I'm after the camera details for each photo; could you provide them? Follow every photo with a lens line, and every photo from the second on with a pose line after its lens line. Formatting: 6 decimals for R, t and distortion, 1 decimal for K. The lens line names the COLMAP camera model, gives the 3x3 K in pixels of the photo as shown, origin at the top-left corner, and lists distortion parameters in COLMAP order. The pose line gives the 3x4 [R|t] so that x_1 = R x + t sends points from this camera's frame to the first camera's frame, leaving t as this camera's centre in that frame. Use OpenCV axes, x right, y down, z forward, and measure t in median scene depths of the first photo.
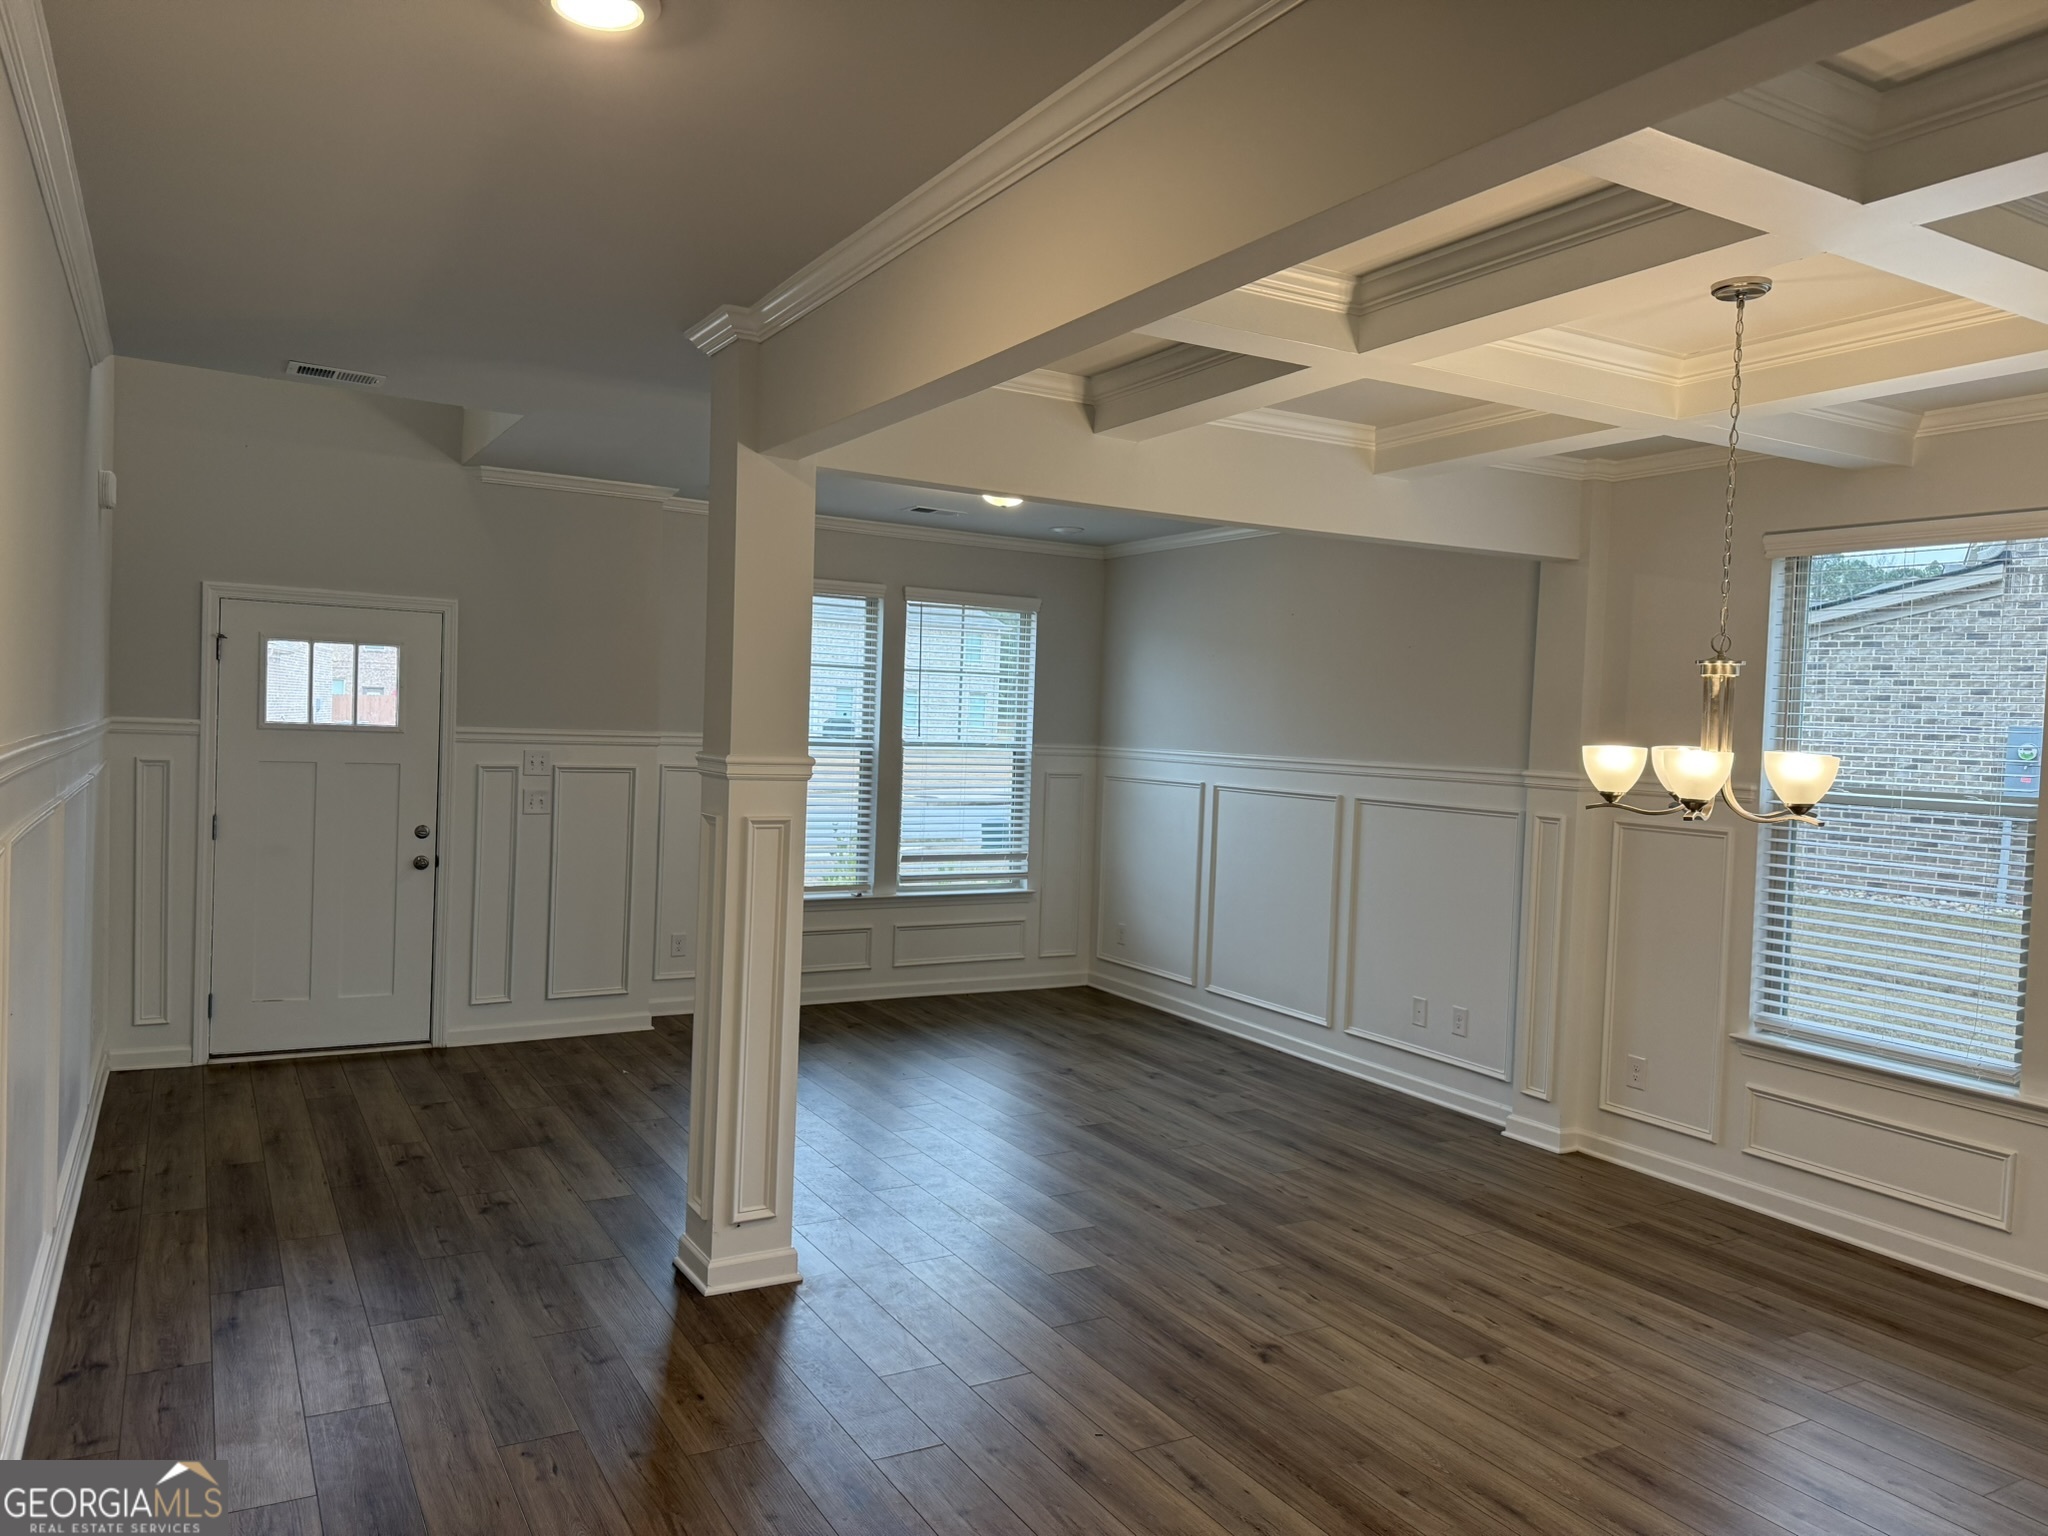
lens RADIAL K [[1432.8, 0, 1004.9], [0, 1432.8, 765.3], [0, 0, 1]] dist [0.069468, -0.086923]
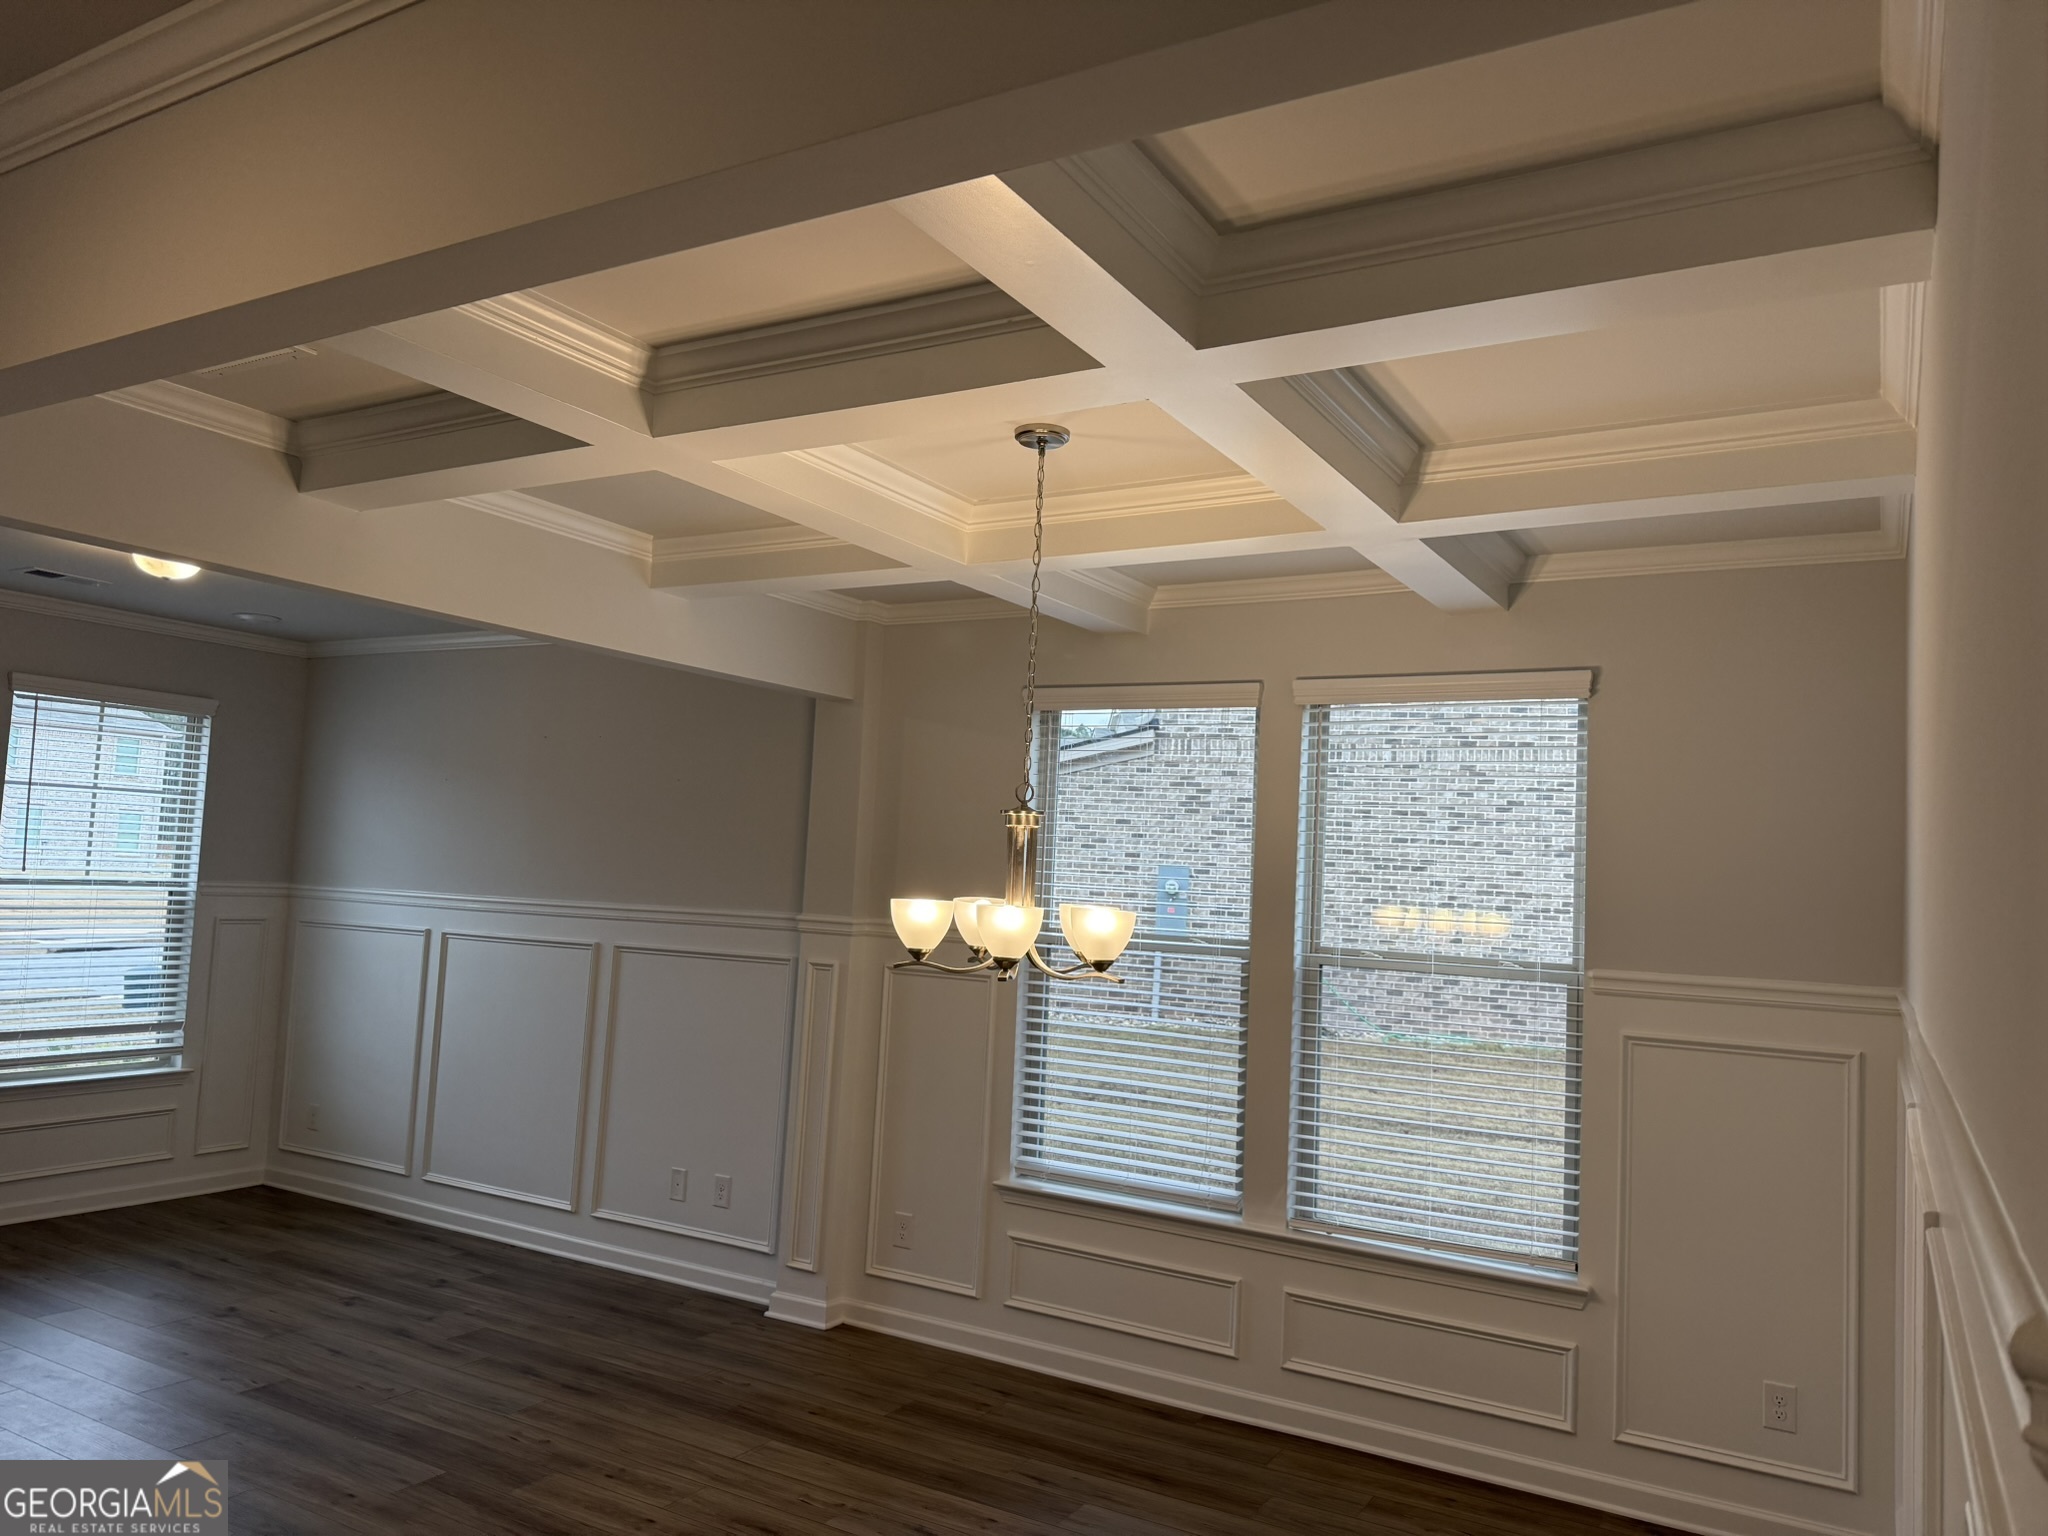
lens RADIAL K [[1432.8, 0, 1026.7], [0, 1432.8, 775.1], [0, 0, 1]] dist [0.069468, -0.086923]
pose [[0.861375, 0.041236, 0.506293, 0.008246], [0.000614, 0.996614, -0.082214, -0.011692], [-0.507969, 0.071128, 0.858434, 0.119831]]
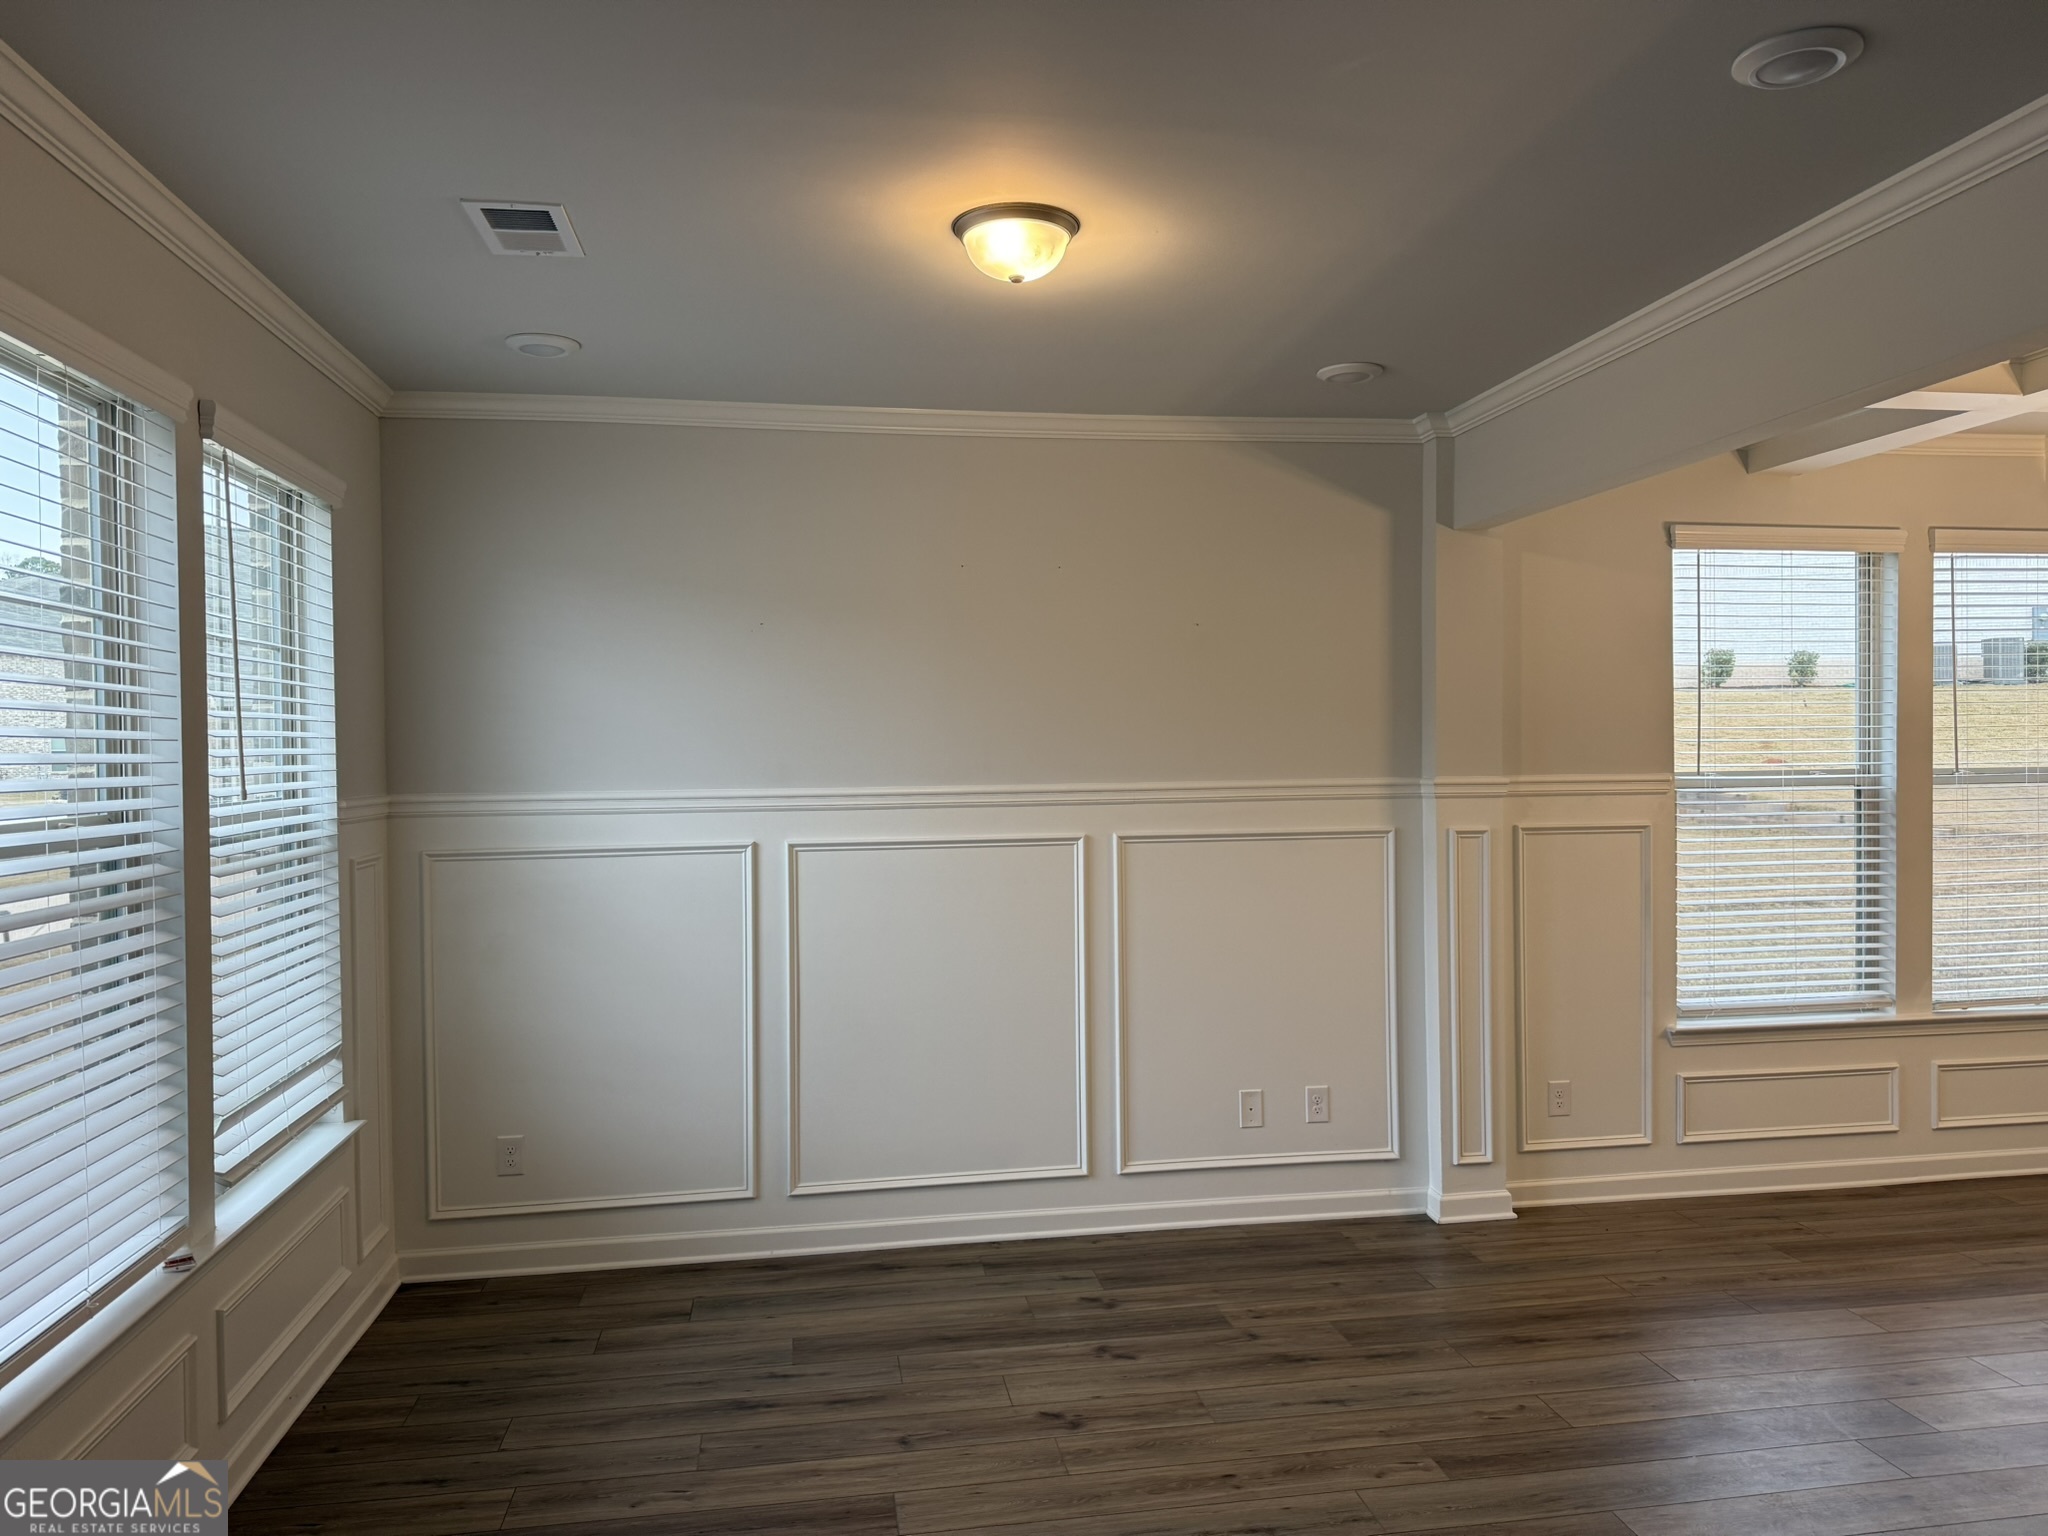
lens RADIAL K [[1432.8, 0, 1052.1], [0, 1432.8, 769.3], [0, 0, 1]] dist [0.069468, -0.086923]
pose [[0.334711, -0.057047, 0.940593, -0.551118], [0.051673, 0.997775, 0.042128, -0.053649], [-0.940903, 0.034503, 0.336914, 1.040847]]
